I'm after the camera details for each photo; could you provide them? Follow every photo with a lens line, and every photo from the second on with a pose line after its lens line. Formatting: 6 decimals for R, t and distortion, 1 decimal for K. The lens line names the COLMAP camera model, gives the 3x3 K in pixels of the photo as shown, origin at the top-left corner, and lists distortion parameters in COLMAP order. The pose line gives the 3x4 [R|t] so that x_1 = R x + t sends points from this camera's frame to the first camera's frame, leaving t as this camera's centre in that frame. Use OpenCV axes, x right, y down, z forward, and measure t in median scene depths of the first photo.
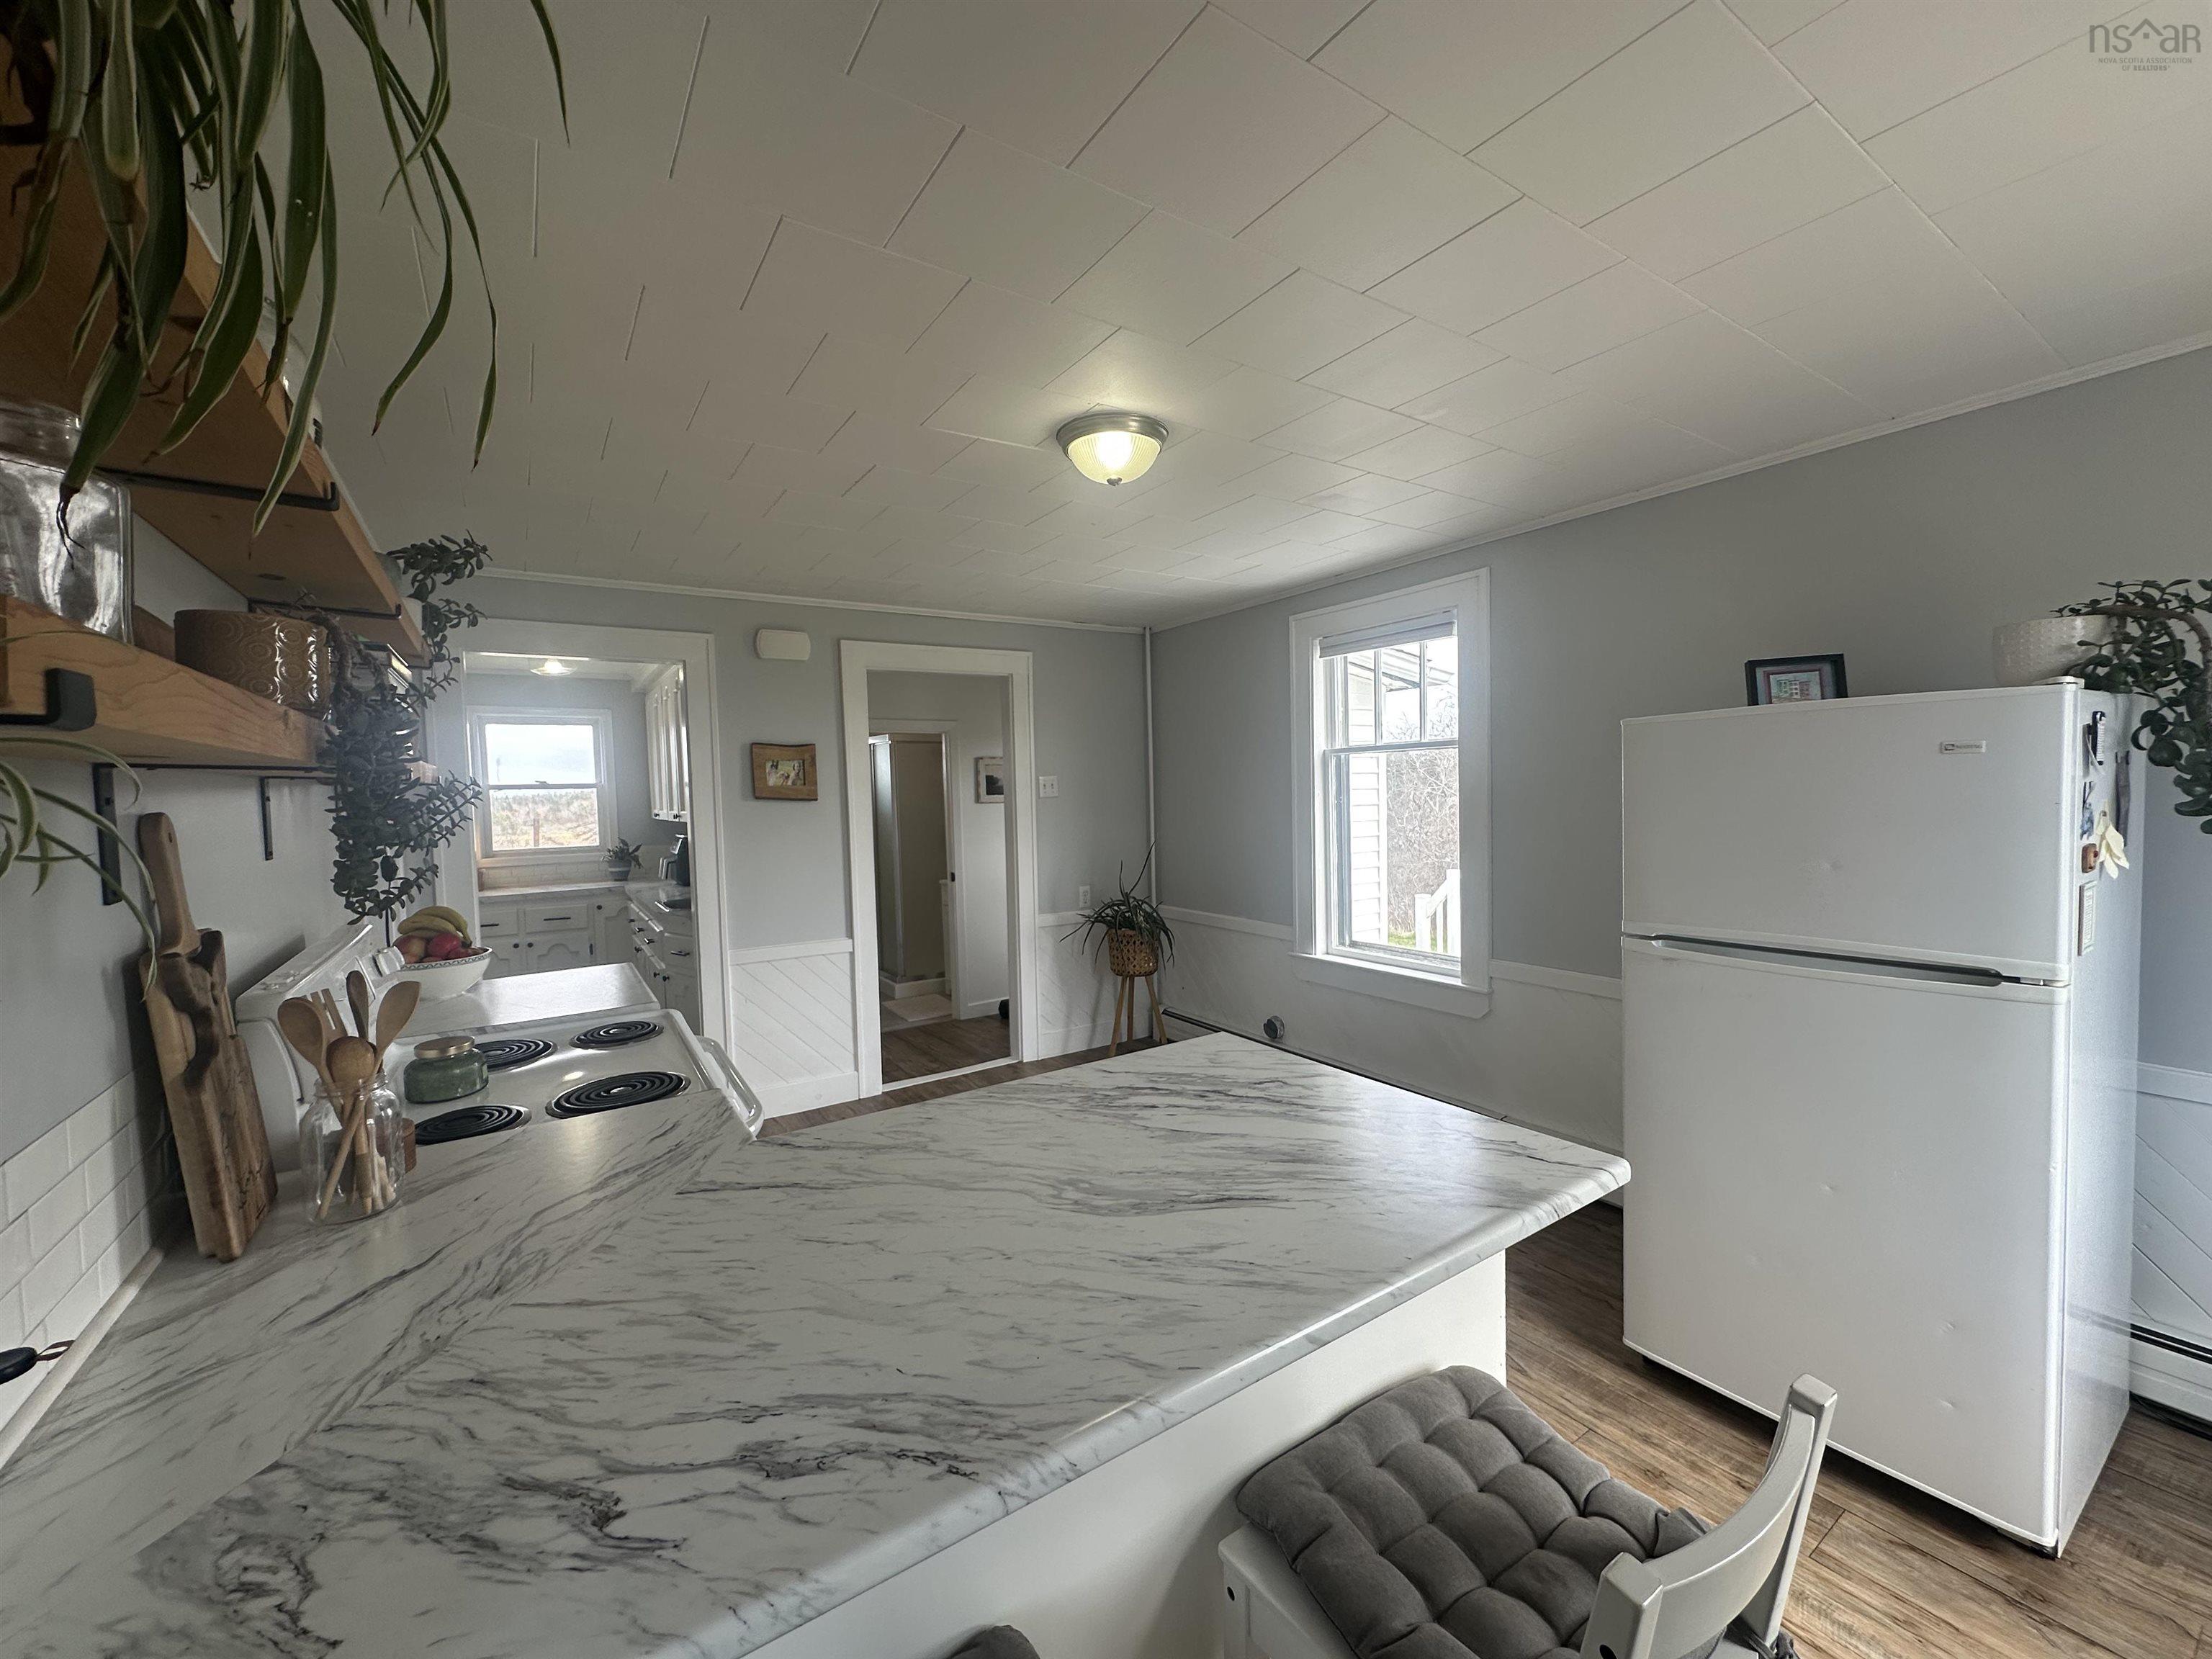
lens RADIAL K [[884.5, 0, 1117.0], [0, 884.5, 830.5], [0, 0, 1]] dist [-0.001080, 0.000408]
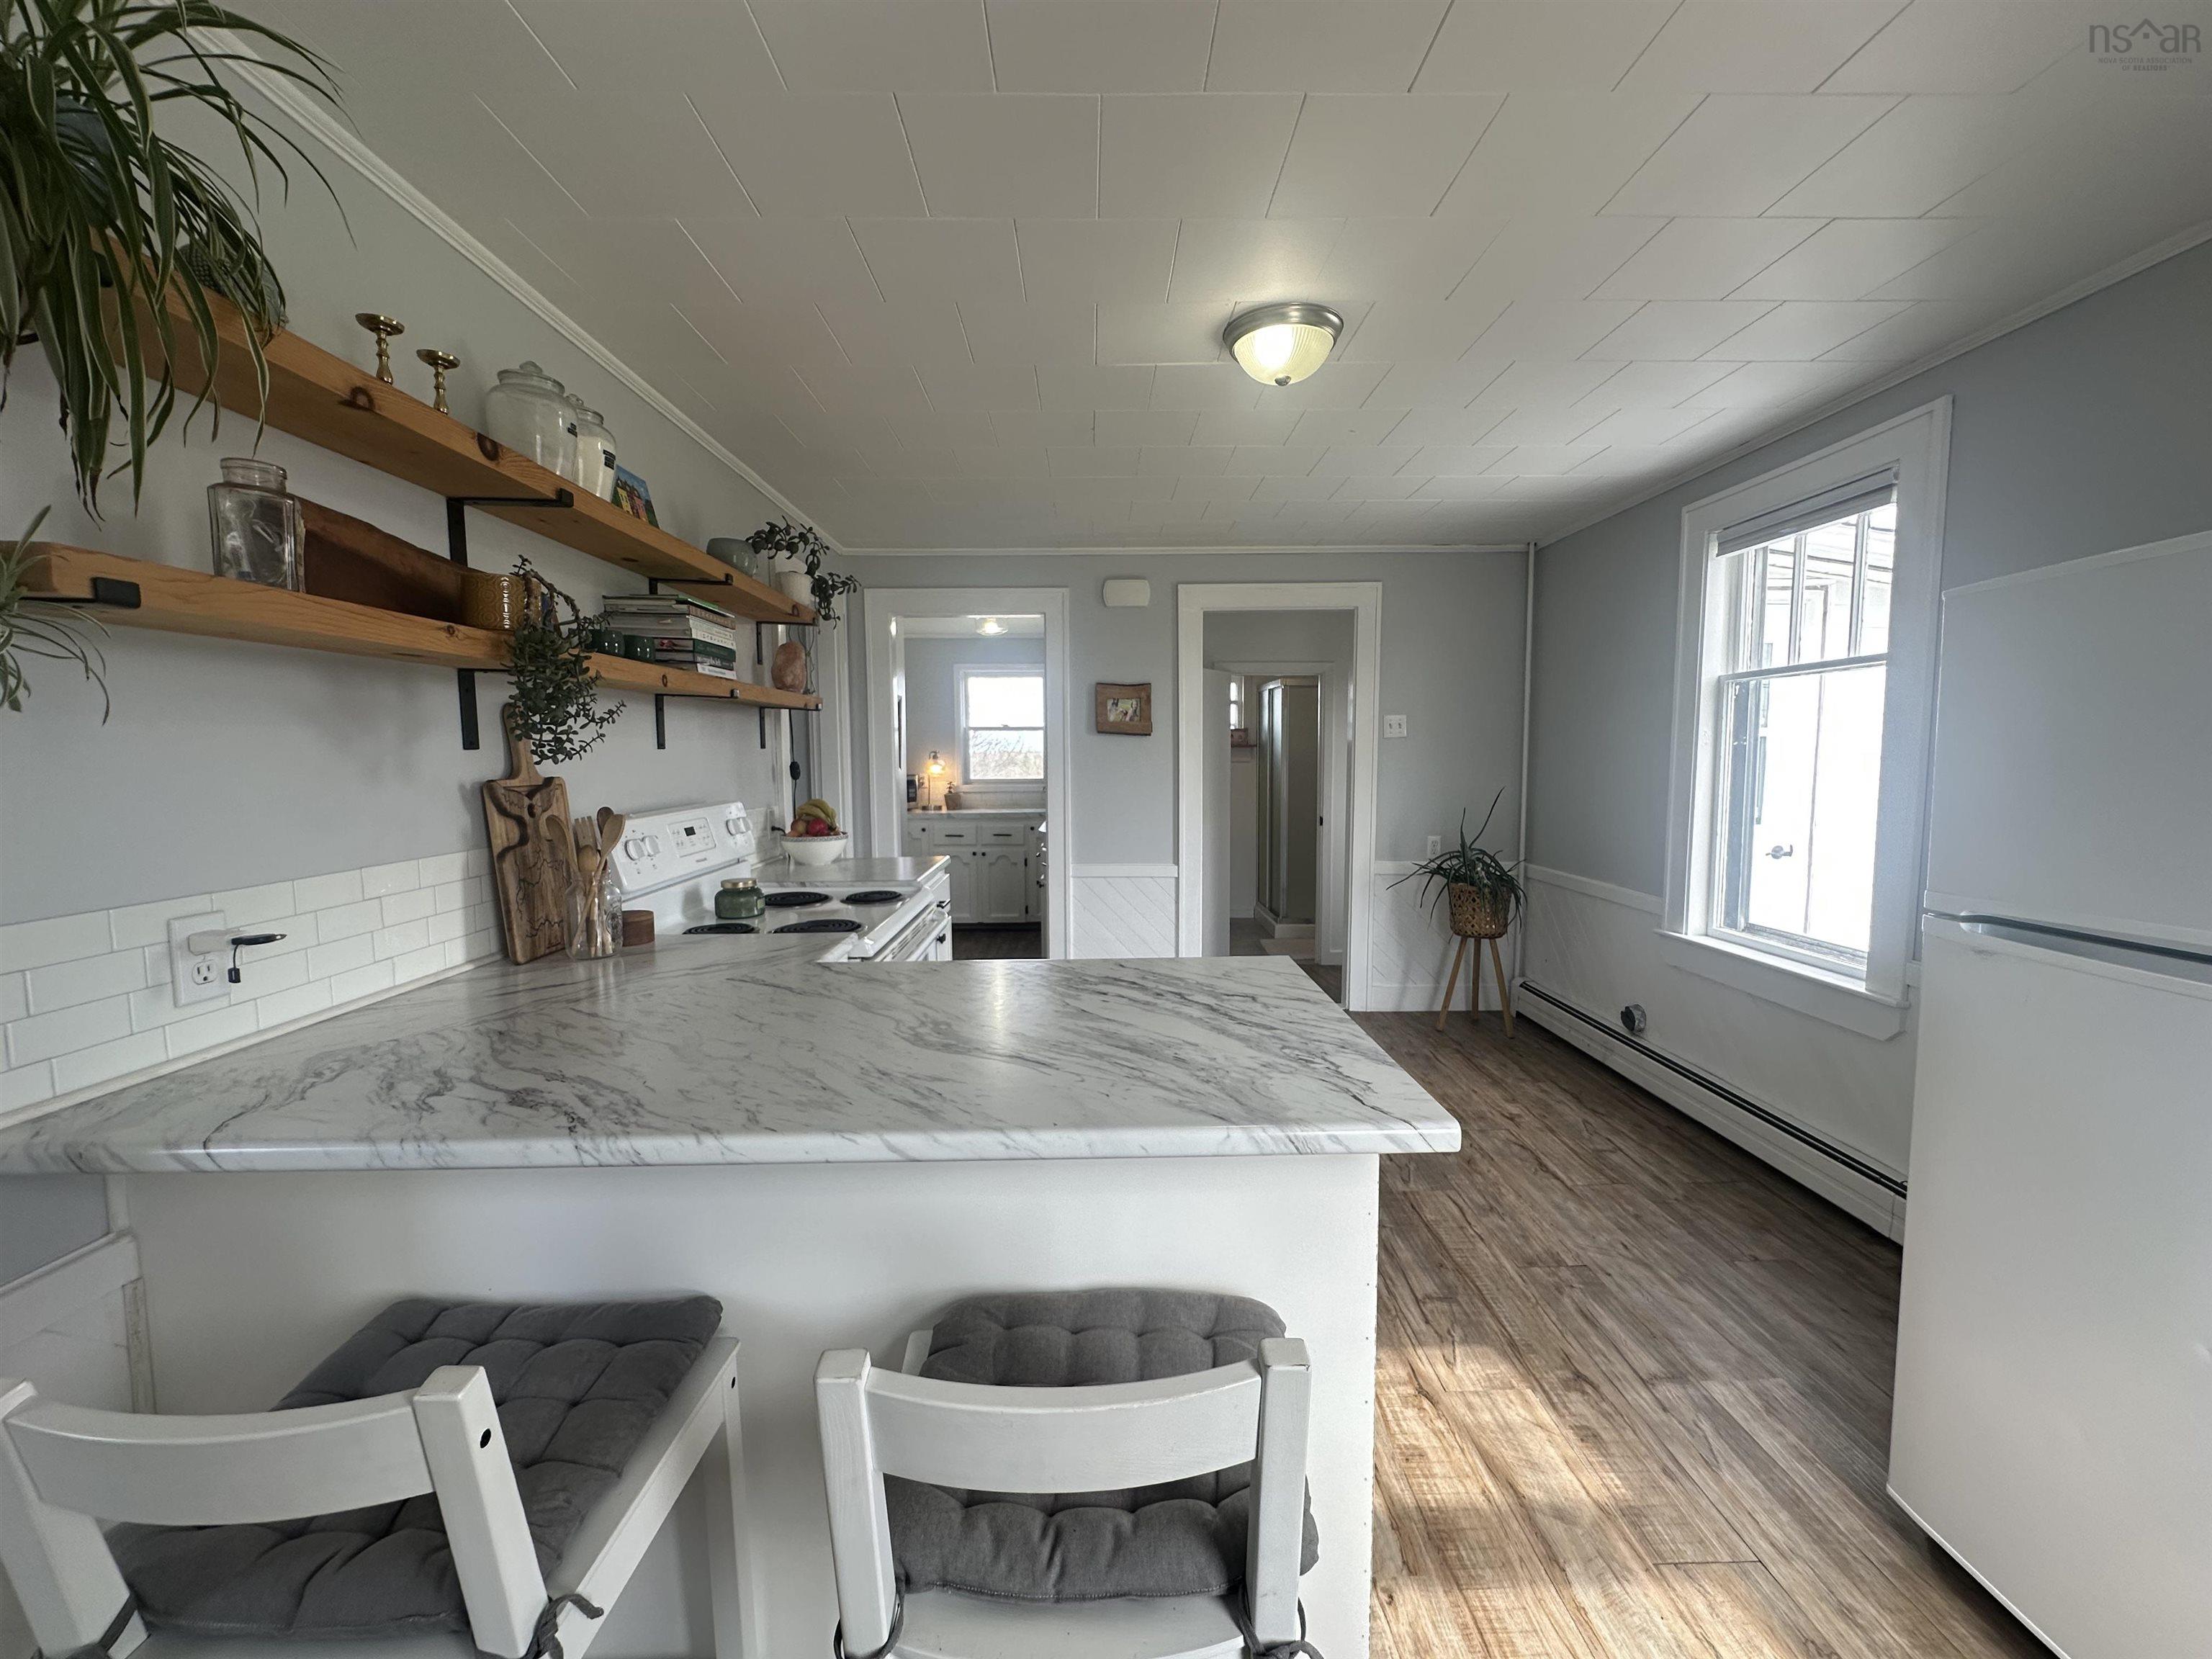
lens RADIAL K [[889.2, 0, 1106.0], [0, 889.2, 829.5], [0, 0, 1]] dist [-0.003831, -0.000022]
pose [[0.840769, 0.064170, -0.537578, 0.223296], [-0.039796, 0.997590, 0.056840, 0.022975], [0.539930, -0.026396, 0.841296, 0.048623]]
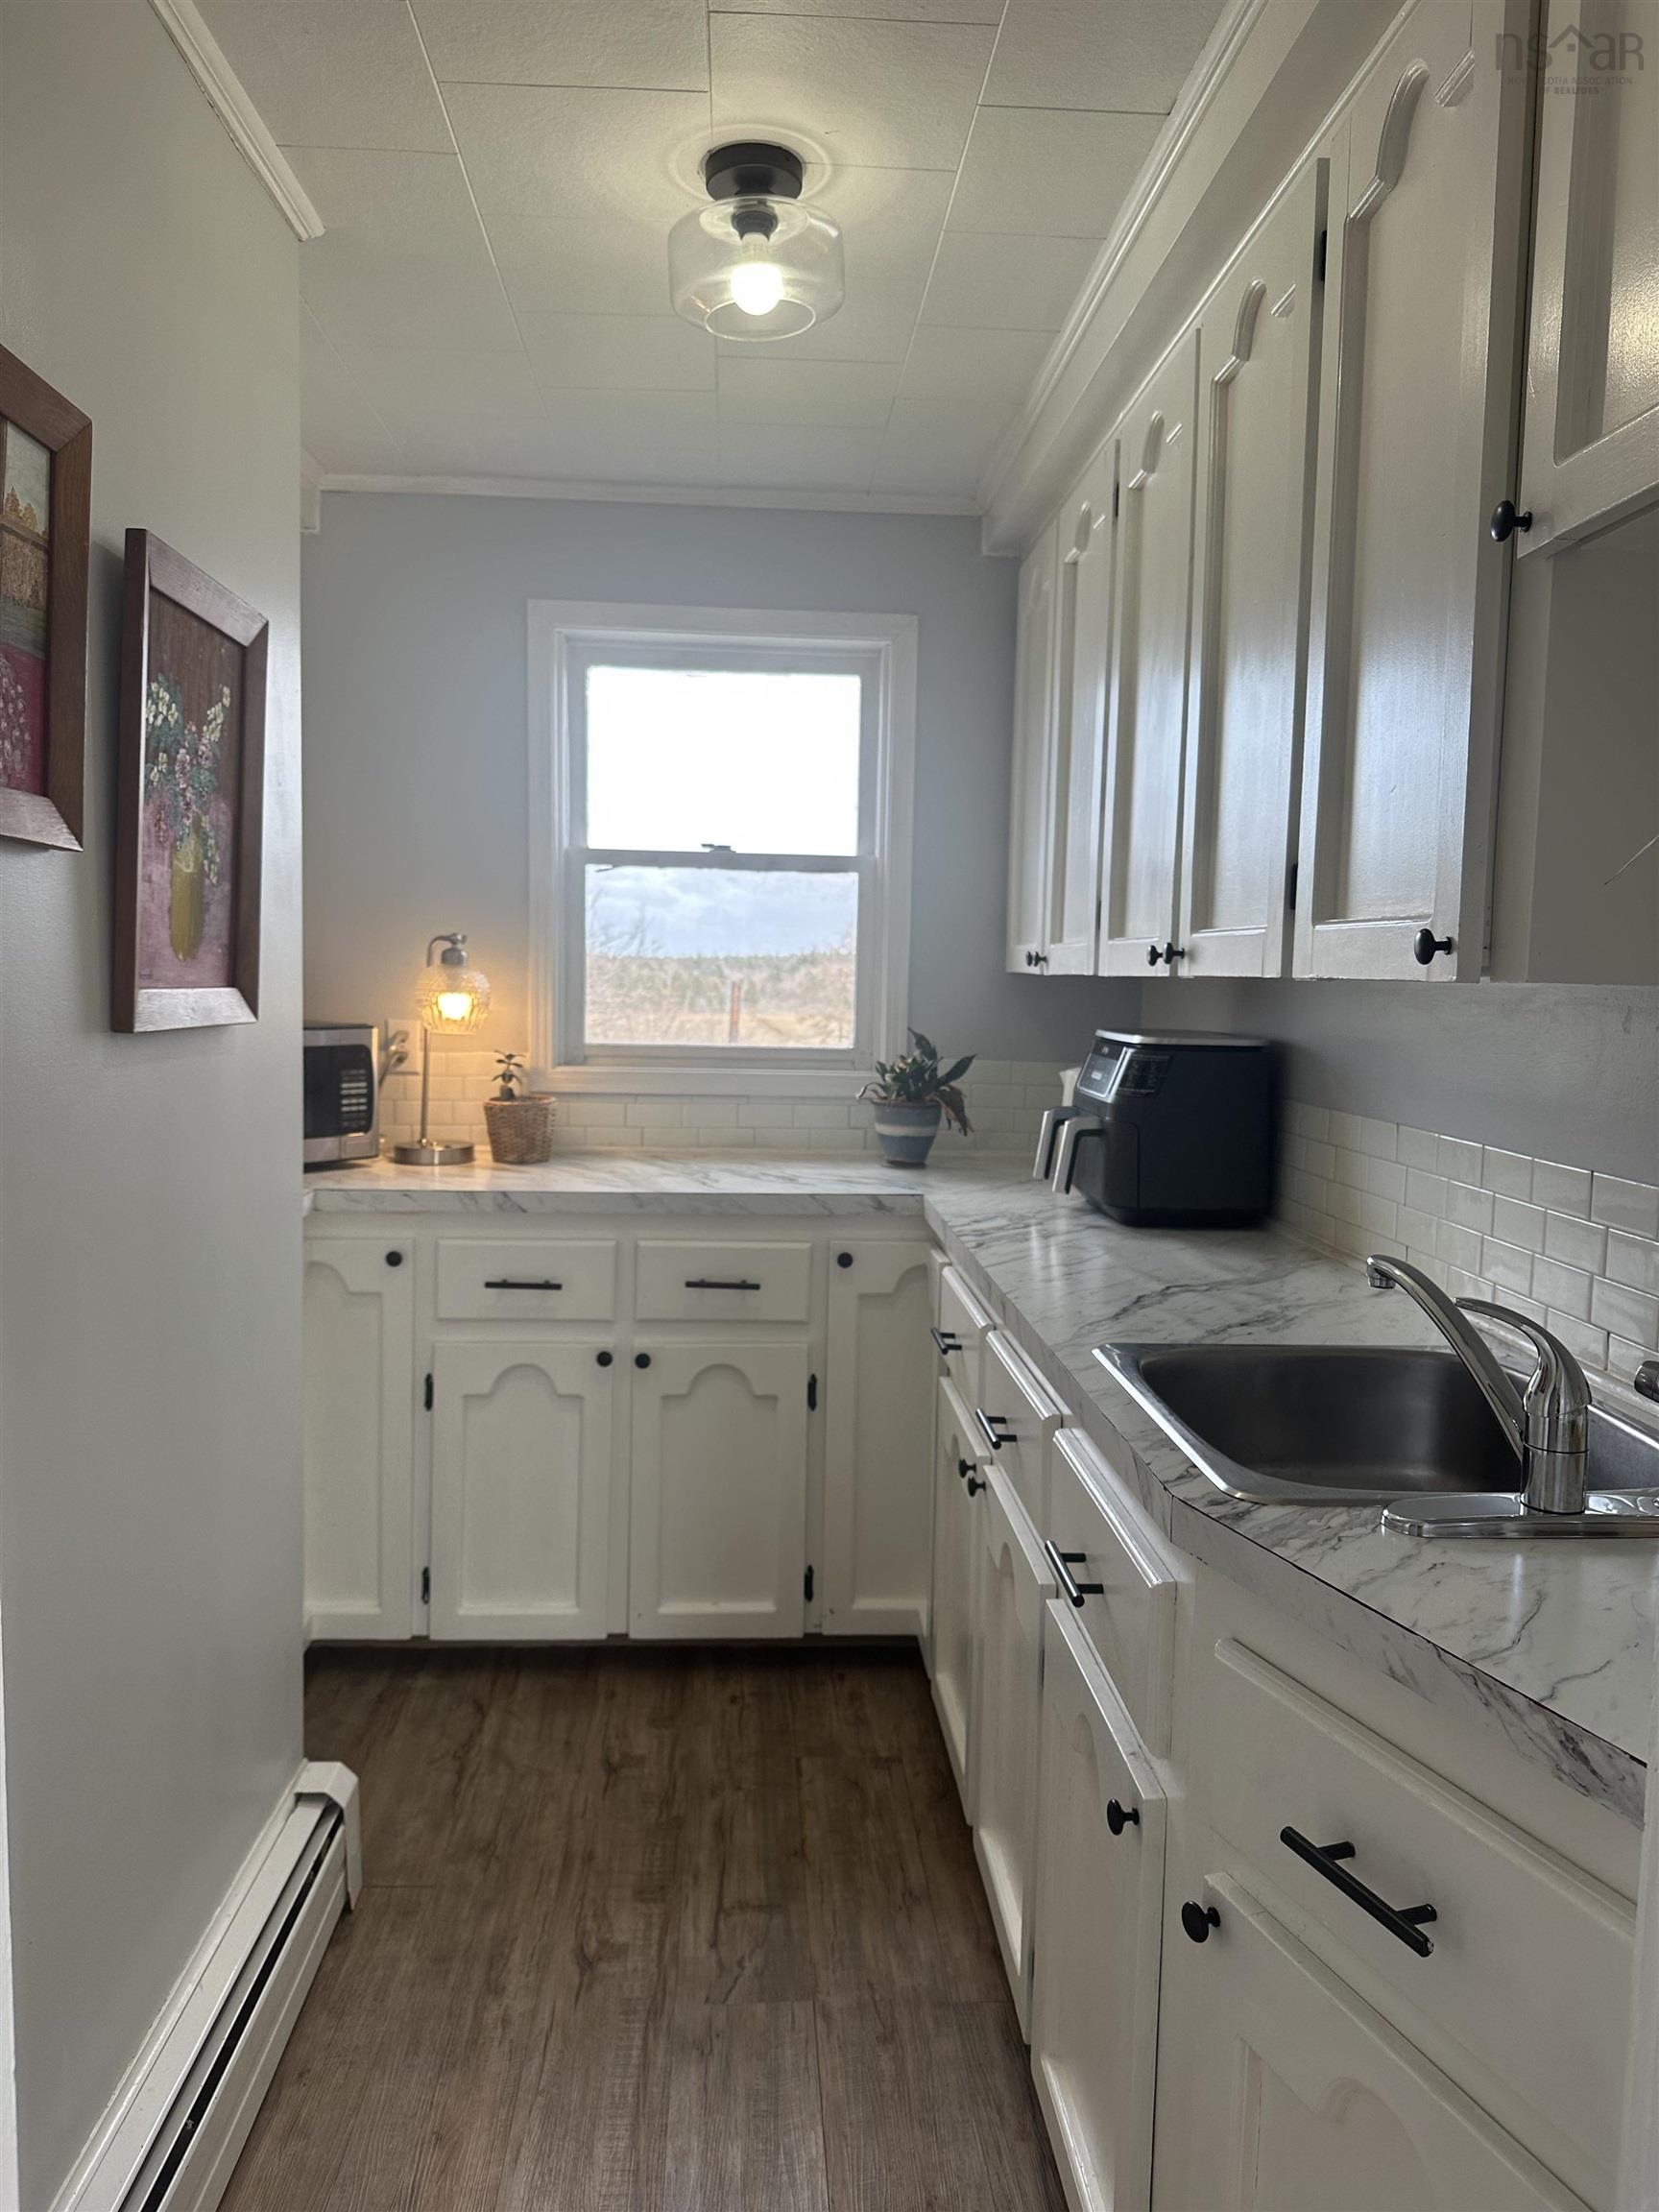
lens RADIAL K [[1572.0, 0, 829.5], [0, 1572.0, 1106.0], [0, 0, 1]] dist [0.039374, -0.052779]
pose [[0.860671, 0.087151, -0.501647, -0.485910], [-0.066473, 0.996043, 0.058996, 0.007096], [0.504803, -0.017430, 0.863058, 0.800363]]
